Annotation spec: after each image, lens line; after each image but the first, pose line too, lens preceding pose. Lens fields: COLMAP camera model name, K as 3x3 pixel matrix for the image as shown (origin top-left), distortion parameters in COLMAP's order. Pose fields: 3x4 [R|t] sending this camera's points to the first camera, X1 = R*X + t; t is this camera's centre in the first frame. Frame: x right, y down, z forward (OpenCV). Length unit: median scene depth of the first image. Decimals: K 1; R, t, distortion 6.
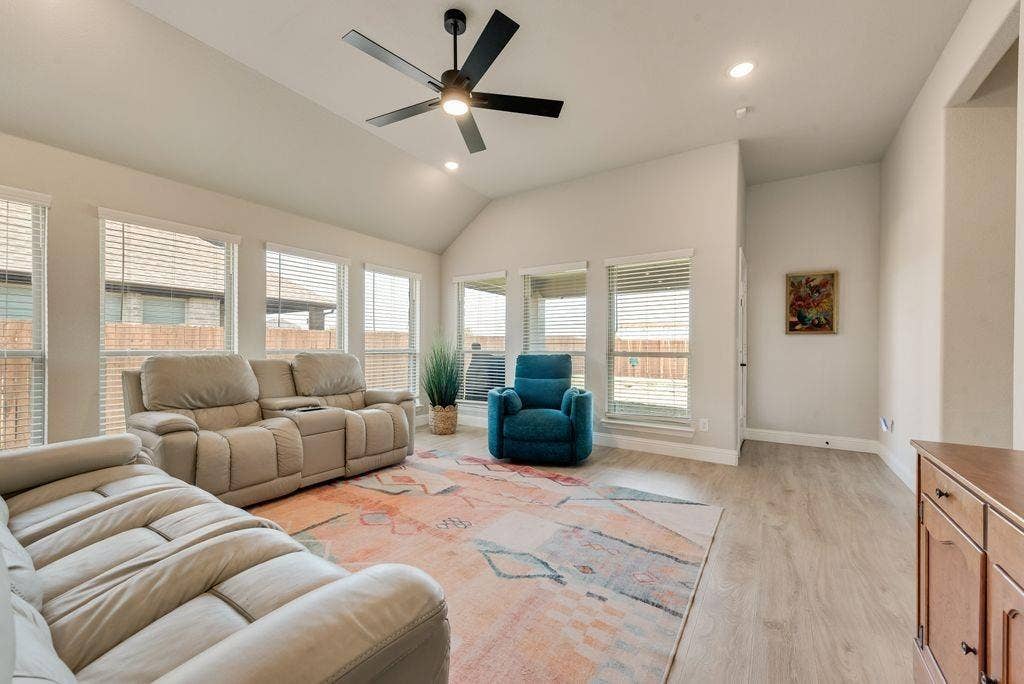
lens RADIAL K [[402.8, 0, 508.1], [0, 402.8, 345.9], [0, 0, 1]] dist [0.002735, 0.000089]
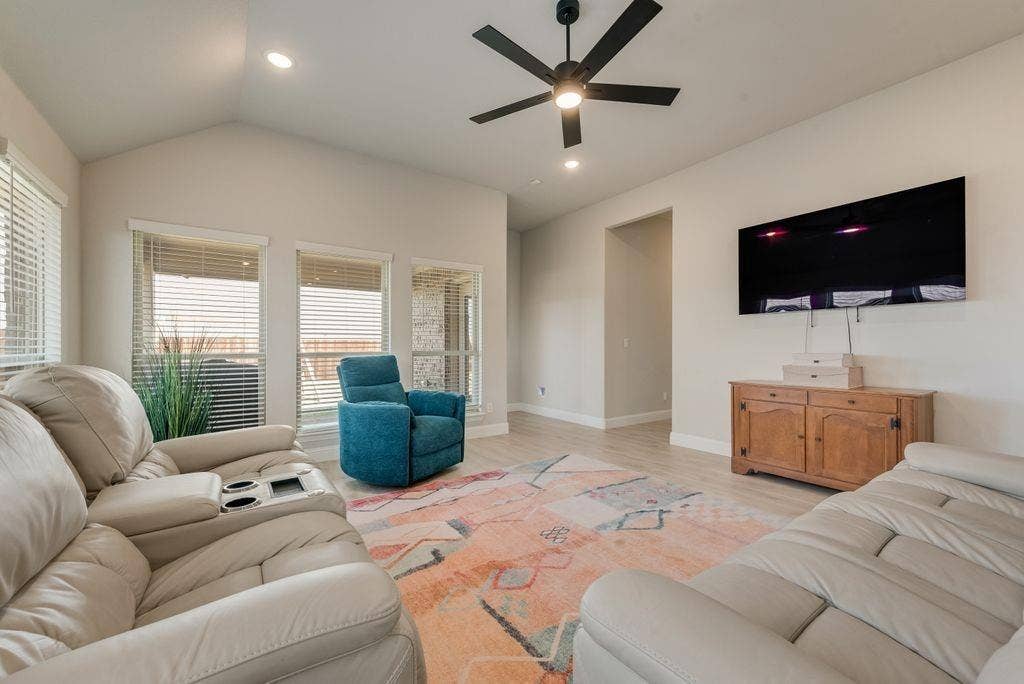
lens RADIAL K [[405.3, 0, 513.7], [0, 405.3, 336.5], [0, 0, 1]] dist [0.001591, 0.000030]
pose [[0.367758, 0.012526, 0.929837, -0.869054], [0.009229, 0.999811, -0.017119, -0.003685], [-0.929876, 0.014877, 0.367572, 0.607242]]
